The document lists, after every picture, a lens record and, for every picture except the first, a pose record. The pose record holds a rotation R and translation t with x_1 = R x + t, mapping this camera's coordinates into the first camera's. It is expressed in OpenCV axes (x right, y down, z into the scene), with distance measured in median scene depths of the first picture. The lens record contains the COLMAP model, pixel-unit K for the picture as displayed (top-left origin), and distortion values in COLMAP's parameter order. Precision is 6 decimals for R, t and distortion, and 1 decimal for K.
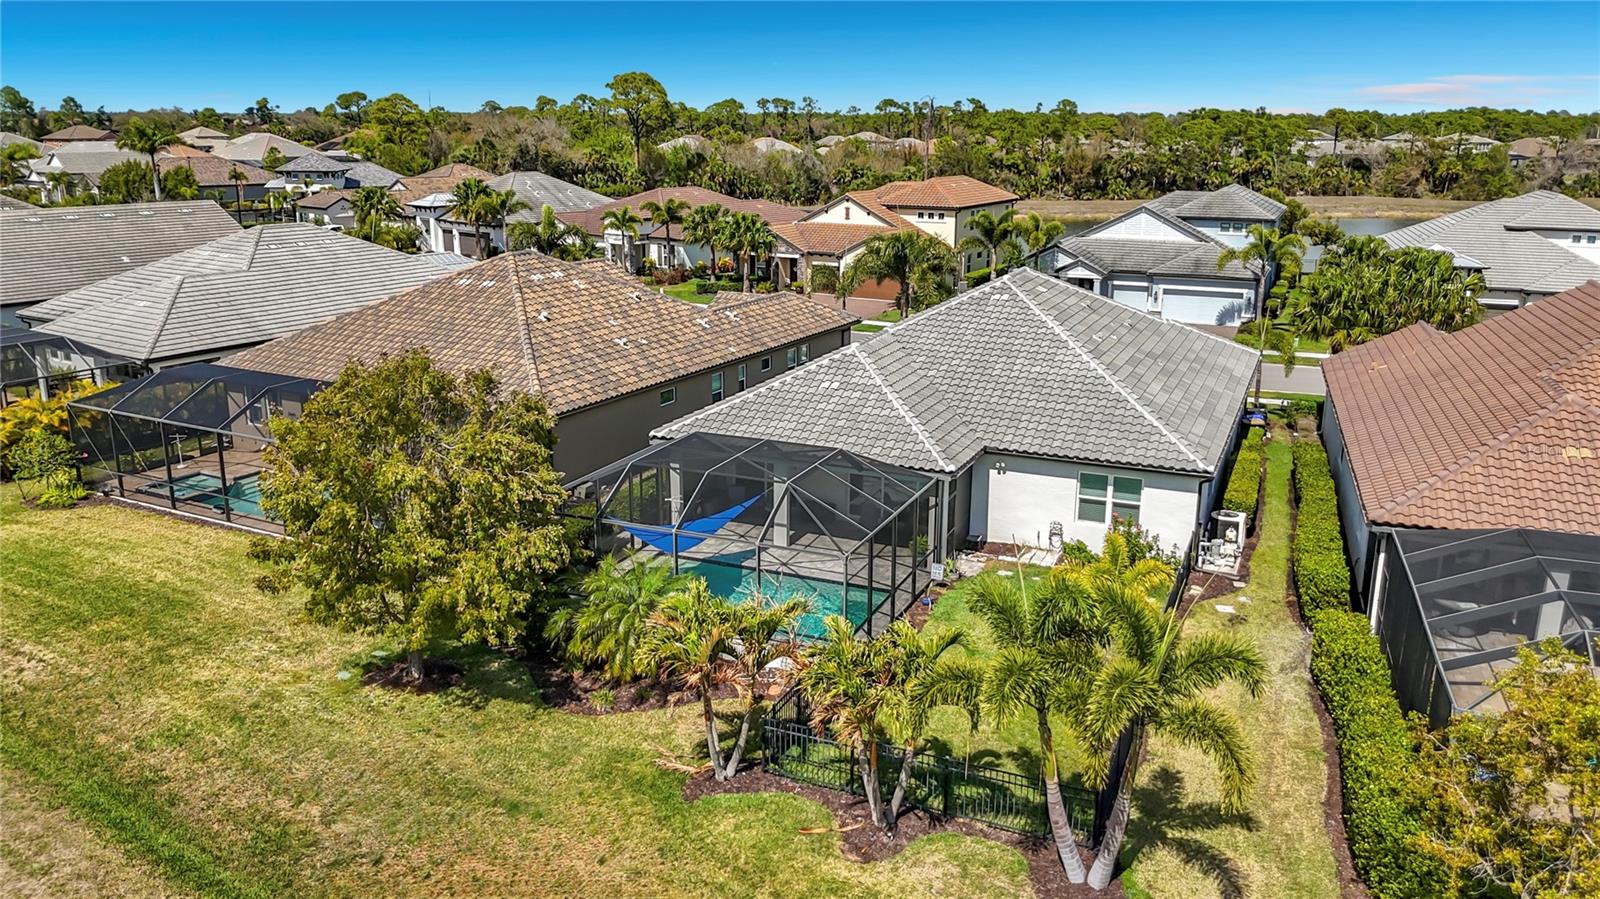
lens RADIAL K [[1163.2, 0, 800.5], [0, 1163.2, 456.6], [0, 0, 1]] dist [0.067529, -0.081299]
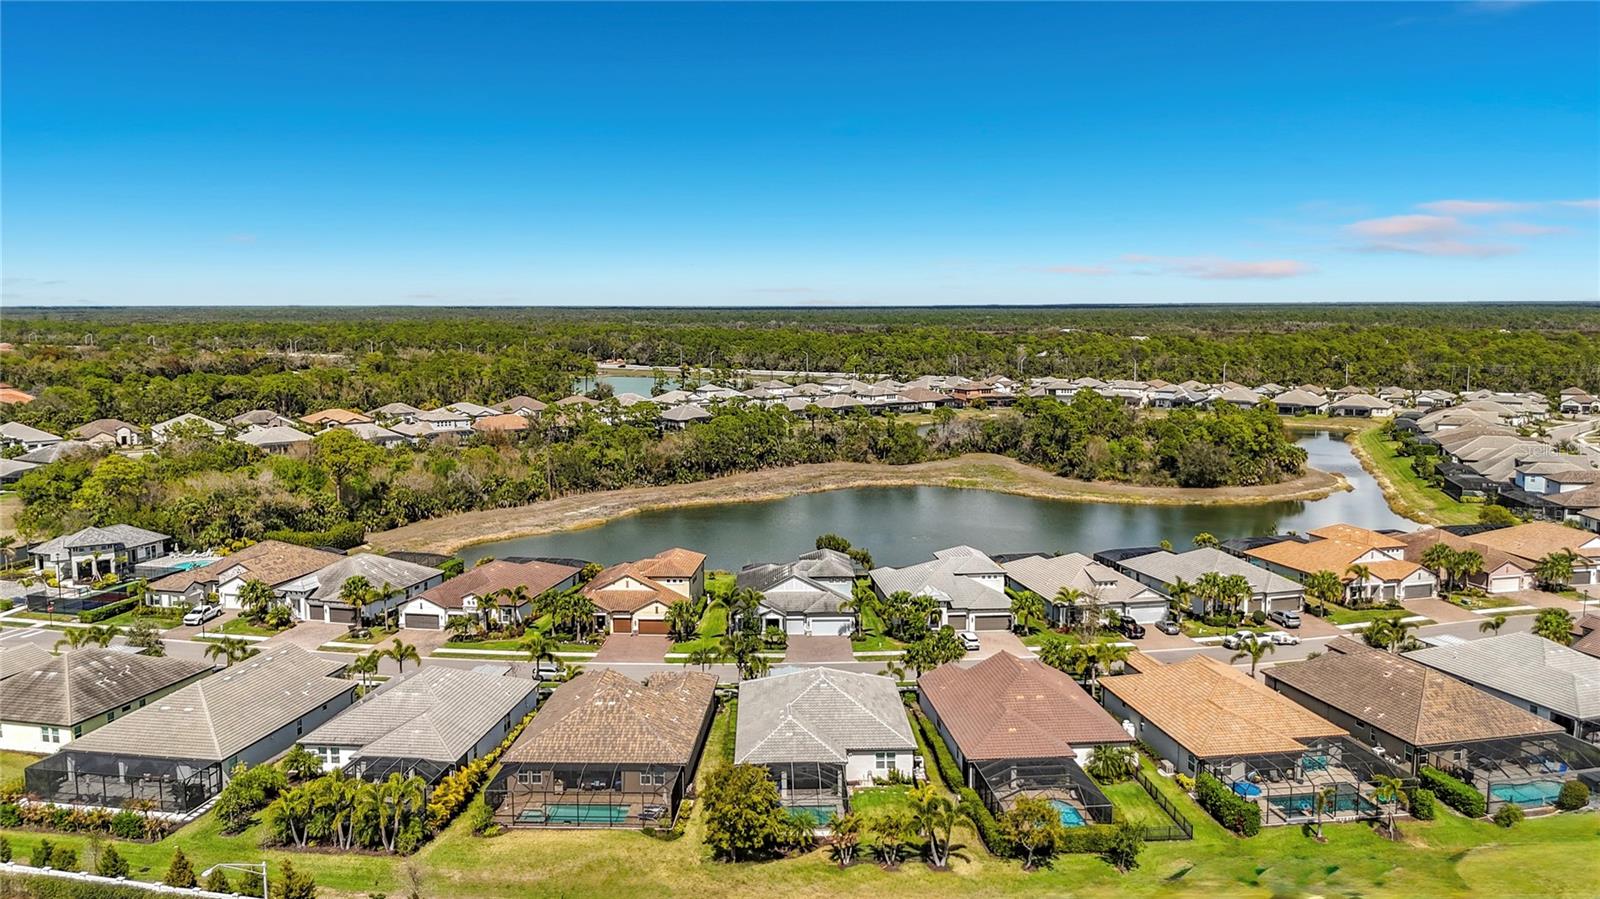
lens RADIAL K [[1163.2, 0, 800.5], [0, 1163.2, 456.6], [0, 0, 1]] dist [0.067529, -0.081299]
pose [[0.899400, -0.057400, 0.433342, -1.184576], [0.122021, 0.984902, -0.122794, -0.389077], [-0.419751, 0.163318, 0.892825, -1.710756]]
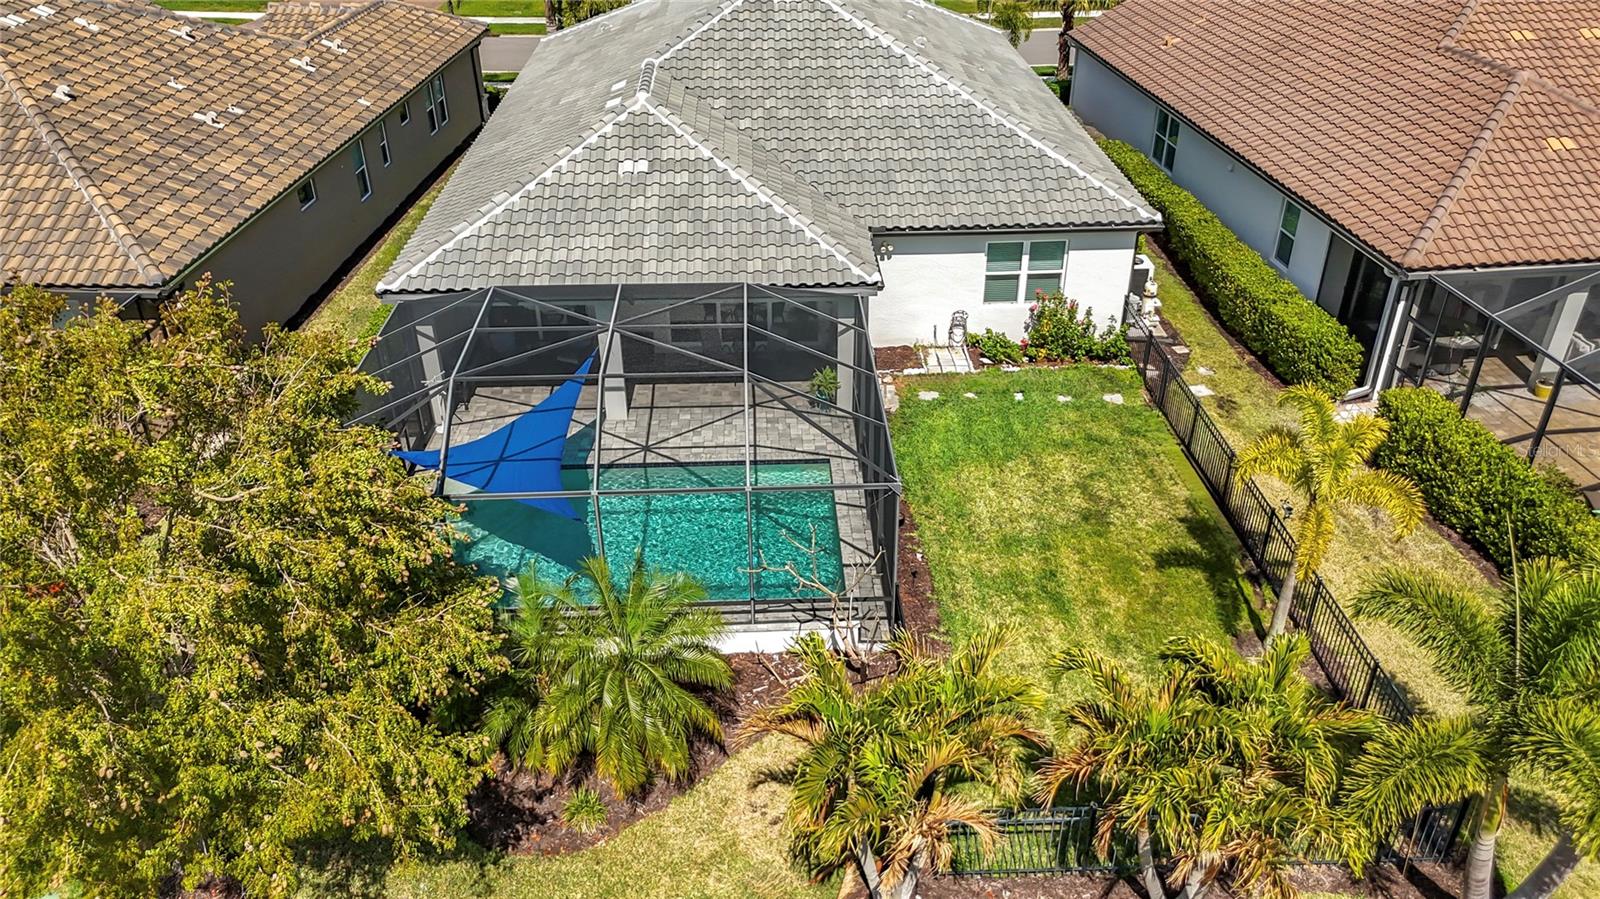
lens RADIAL K [[1163.2, 0, 800.5], [0, 1163.2, 456.6], [0, 0, 1]] dist [0.067529, -0.081299]
pose [[0.902372, -0.233597, 0.362157, -0.180957], [0.126985, 0.947167, 0.294534, -0.094501], [-0.411826, -0.219790, 0.884360, 0.342110]]
